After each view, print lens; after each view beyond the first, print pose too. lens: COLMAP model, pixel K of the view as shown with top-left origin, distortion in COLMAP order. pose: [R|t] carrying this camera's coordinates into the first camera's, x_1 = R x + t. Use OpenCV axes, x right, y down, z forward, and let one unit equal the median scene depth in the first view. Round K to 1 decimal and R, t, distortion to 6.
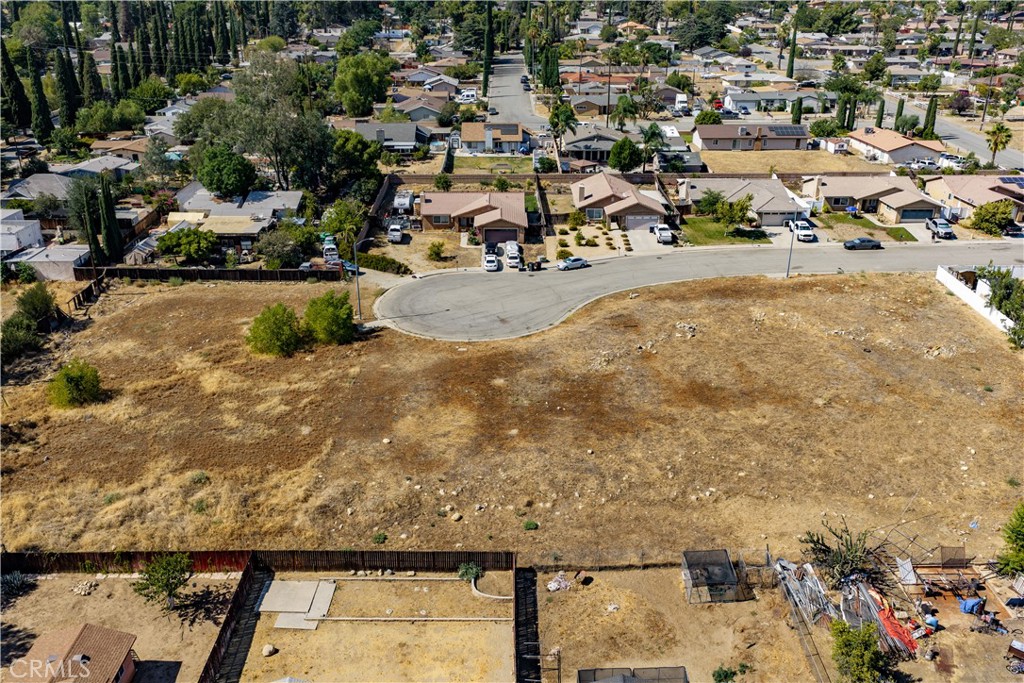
lens RADIAL K [[806.4, 0, 510.8], [0, 806.4, 348.6], [0, 0, 1]] dist [0.009656, -0.017515]
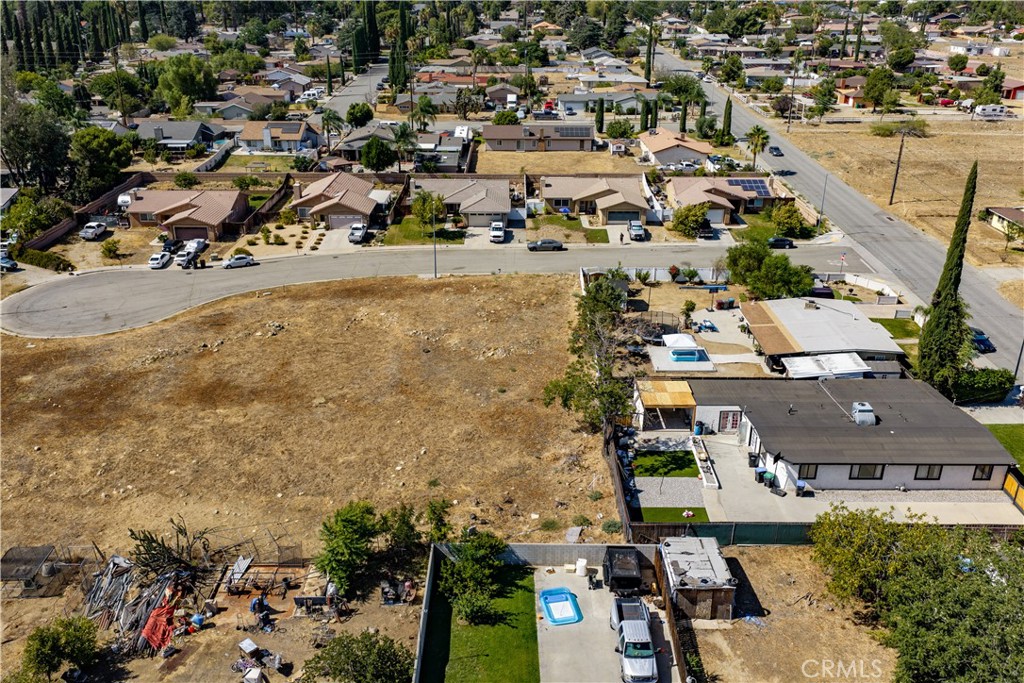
lens RADIAL K [[806.4, 0, 502.2], [0, 806.4, 336.9], [0, 0, 1]] dist [0.009656, -0.017515]
pose [[0.999891, 0.009632, -0.011165, 0.311118], [-0.009757, 0.999890, -0.011175, -0.002776], [0.011057, 0.011282, 0.999875, -0.003205]]
